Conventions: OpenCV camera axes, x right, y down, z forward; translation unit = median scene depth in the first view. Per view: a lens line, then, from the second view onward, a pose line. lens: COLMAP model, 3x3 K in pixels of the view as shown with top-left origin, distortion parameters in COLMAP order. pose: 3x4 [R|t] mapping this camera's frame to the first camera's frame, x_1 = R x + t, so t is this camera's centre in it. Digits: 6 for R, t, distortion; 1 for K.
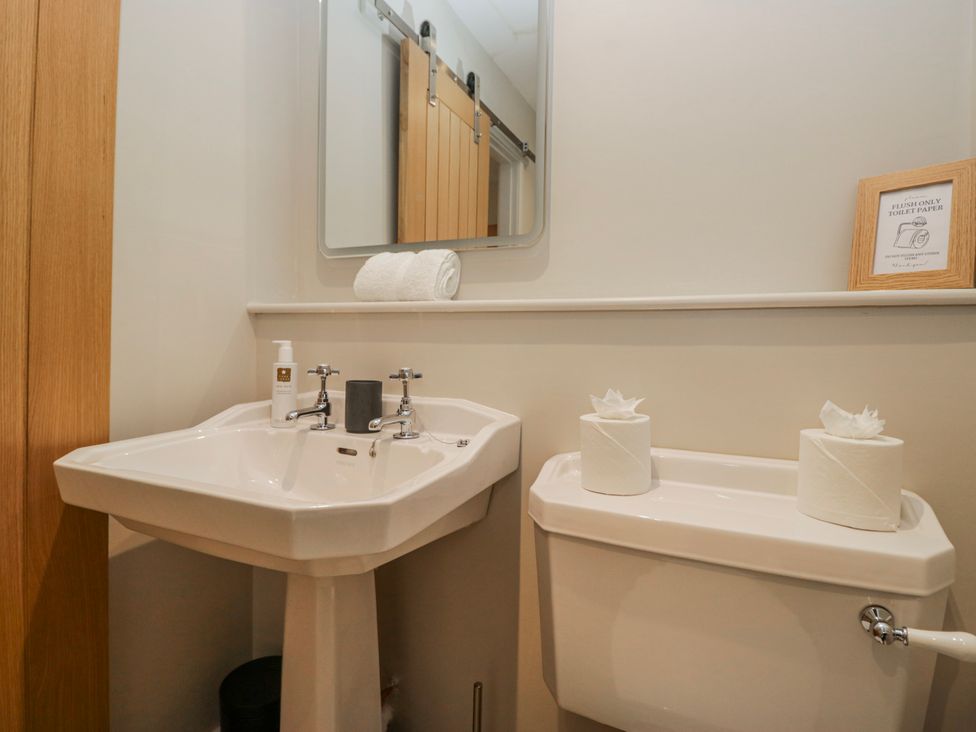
lens RADIAL K [[513.4, 0, 484.6], [0, 513.4, 353.6], [0, 0, 1]] dist [0.002270, -0.013689]
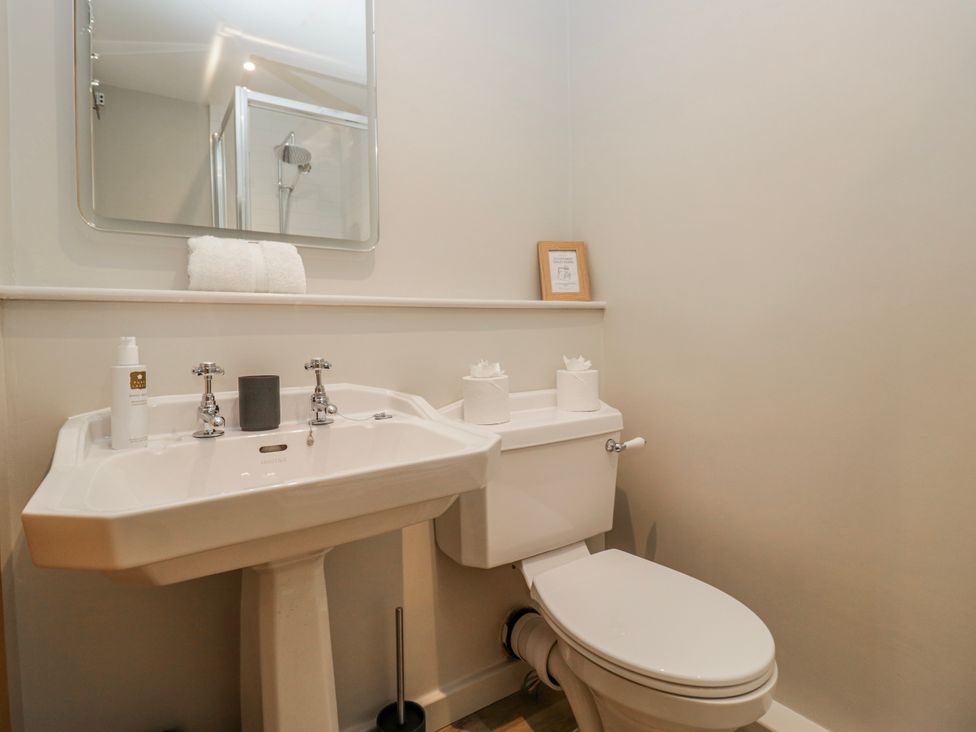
lens RADIAL K [[513.4, 0, 484.6], [0, 513.4, 353.6], [0, 0, 1]] dist [0.002270, -0.013689]
pose [[0.529260, -0.056595, 0.846570, -0.851854], [0.044749, 0.998246, 0.038758, -0.006660], [-0.847279, 0.017370, 0.530865, 0.146356]]
